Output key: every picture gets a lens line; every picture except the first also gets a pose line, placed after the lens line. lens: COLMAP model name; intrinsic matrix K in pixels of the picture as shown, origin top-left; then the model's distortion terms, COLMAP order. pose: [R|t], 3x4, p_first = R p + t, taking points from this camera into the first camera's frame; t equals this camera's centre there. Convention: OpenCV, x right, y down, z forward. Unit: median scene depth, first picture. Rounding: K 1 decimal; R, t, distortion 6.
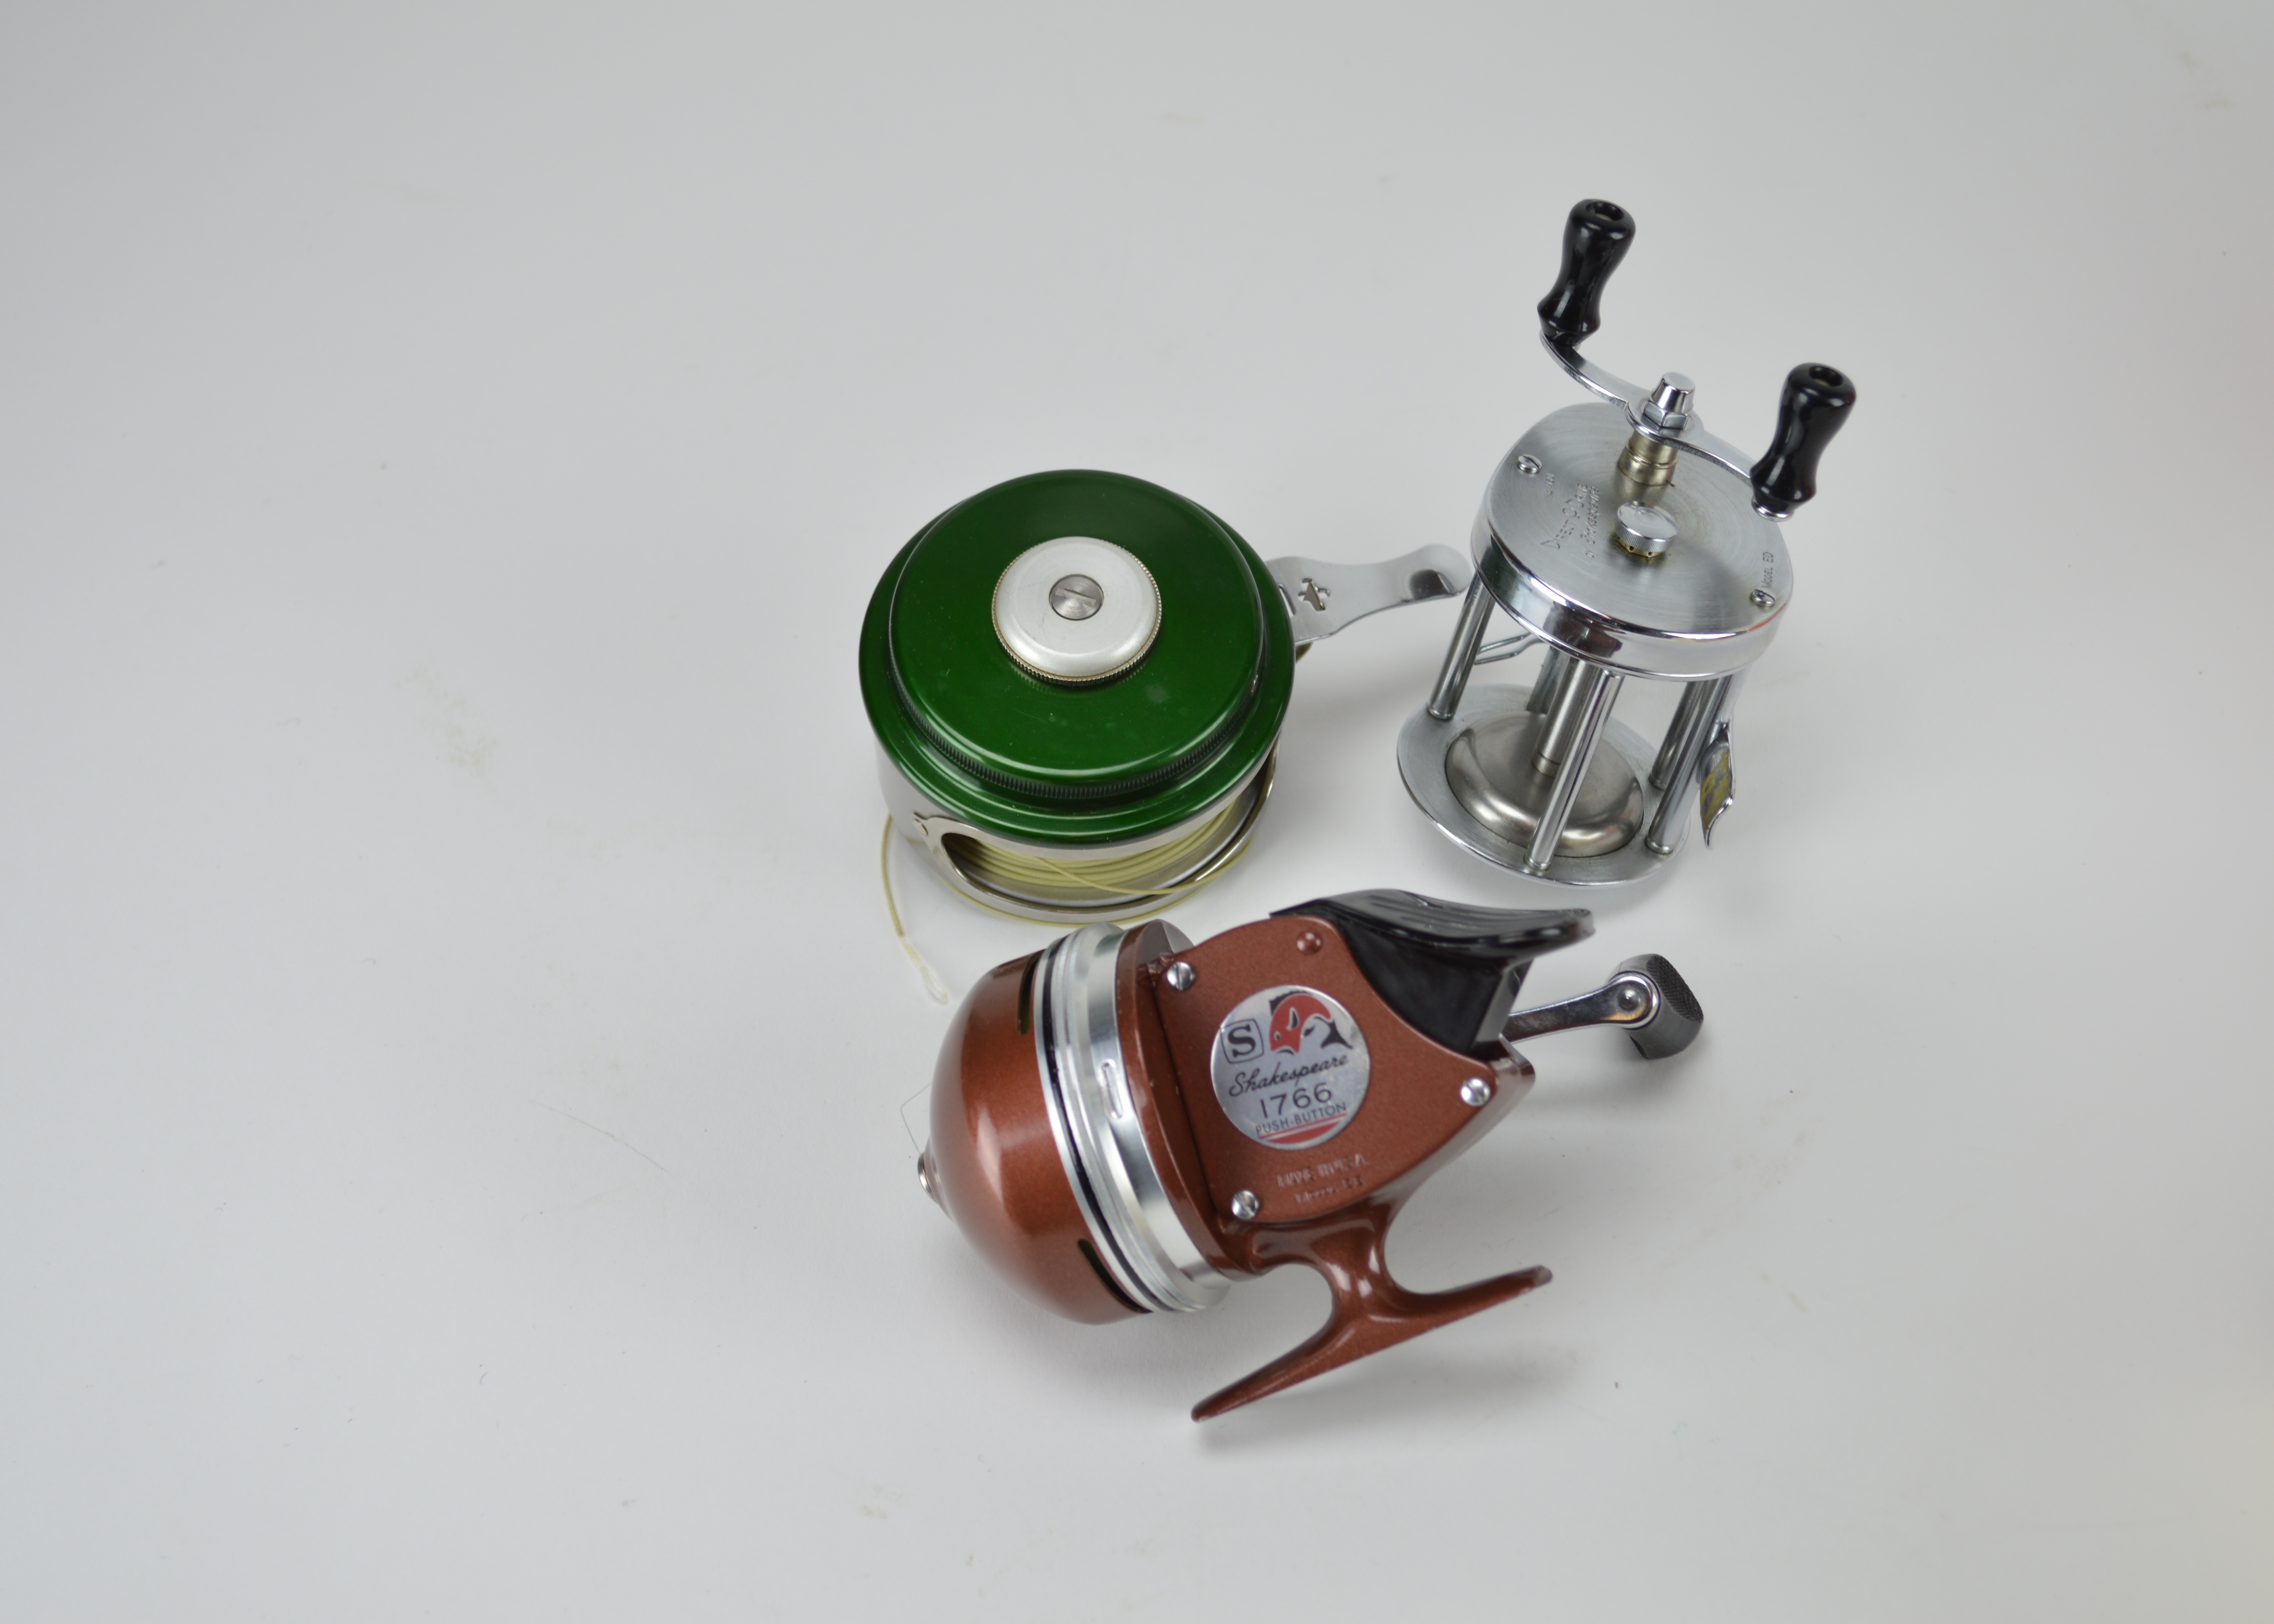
lens RADIAL K [[3911.1, 0, 1137.0], [0, 3911.1, 812.0], [0, 0, 1]] dist [0.032629, 0.004628]
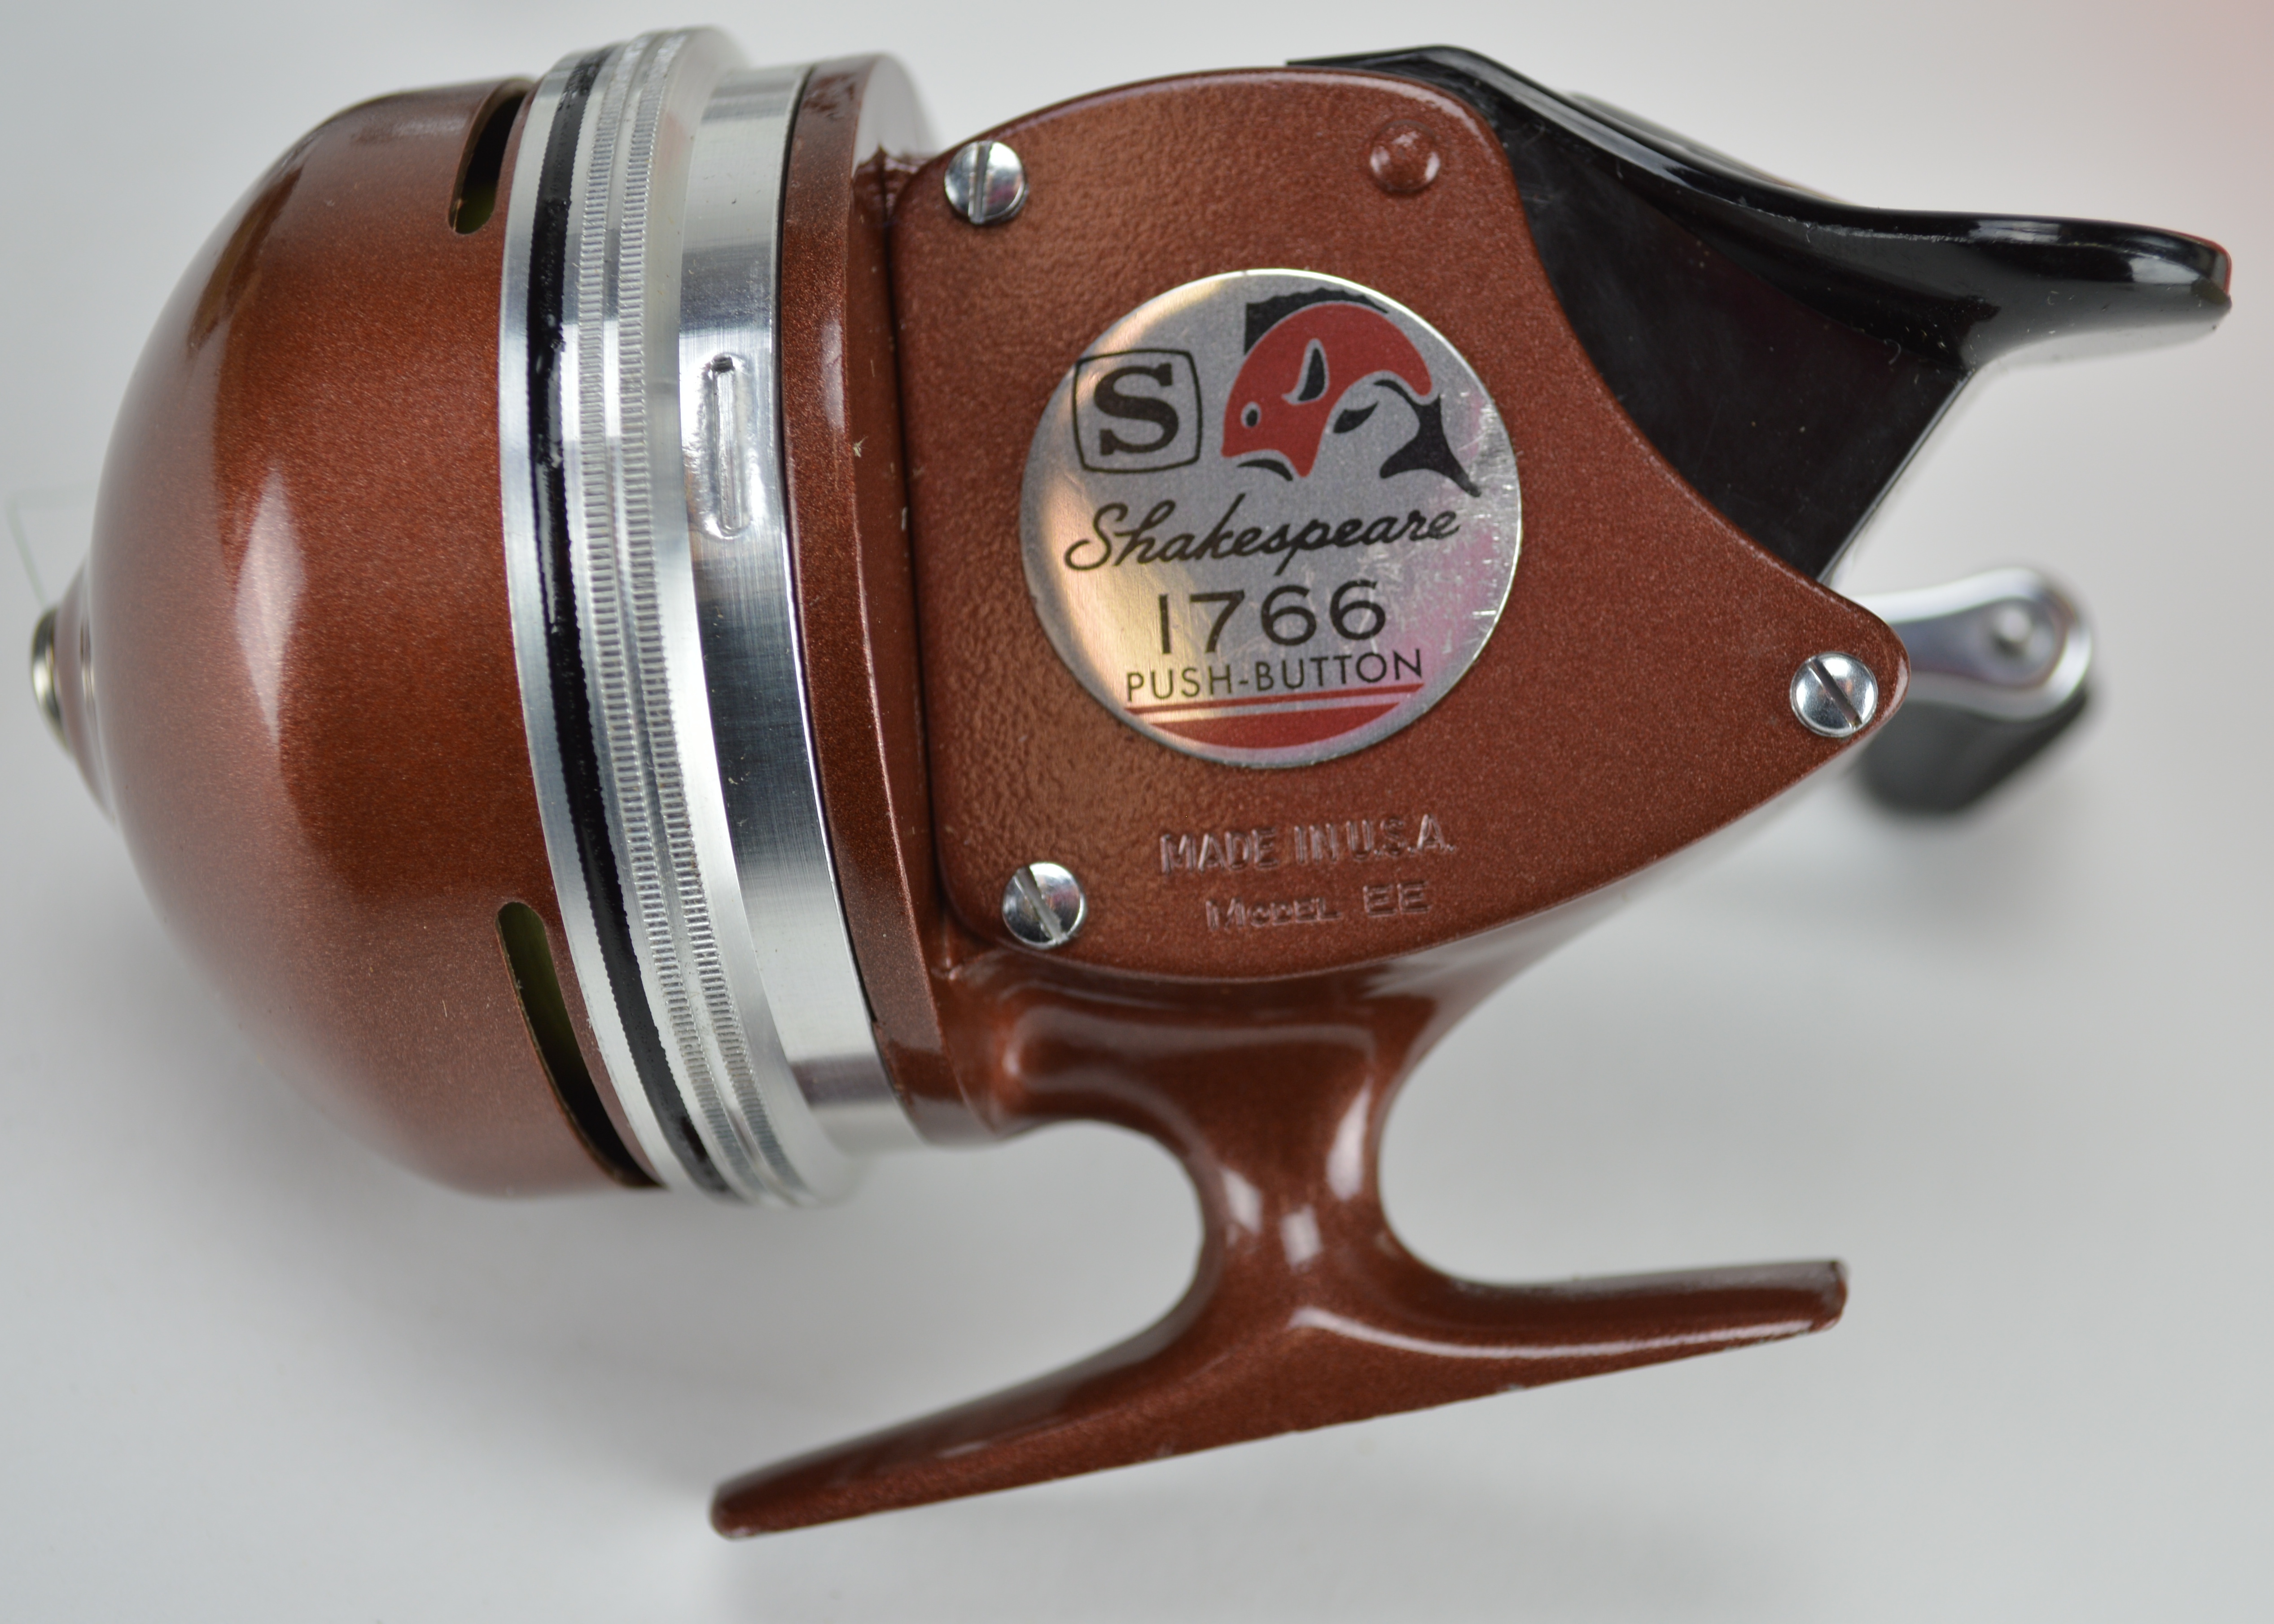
lens RADIAL K [[3911.2, 0, 1137.0], [0, 3911.2, 812.0], [0, 0, 1]] dist [0.032629, 0.004628]
pose [[0.956434, 0.213589, 0.199031, -0.030731], [-0.207882, 0.976906, -0.049394, 0.107520], [-0.204985, 0.005868, 0.978748, 0.684976]]
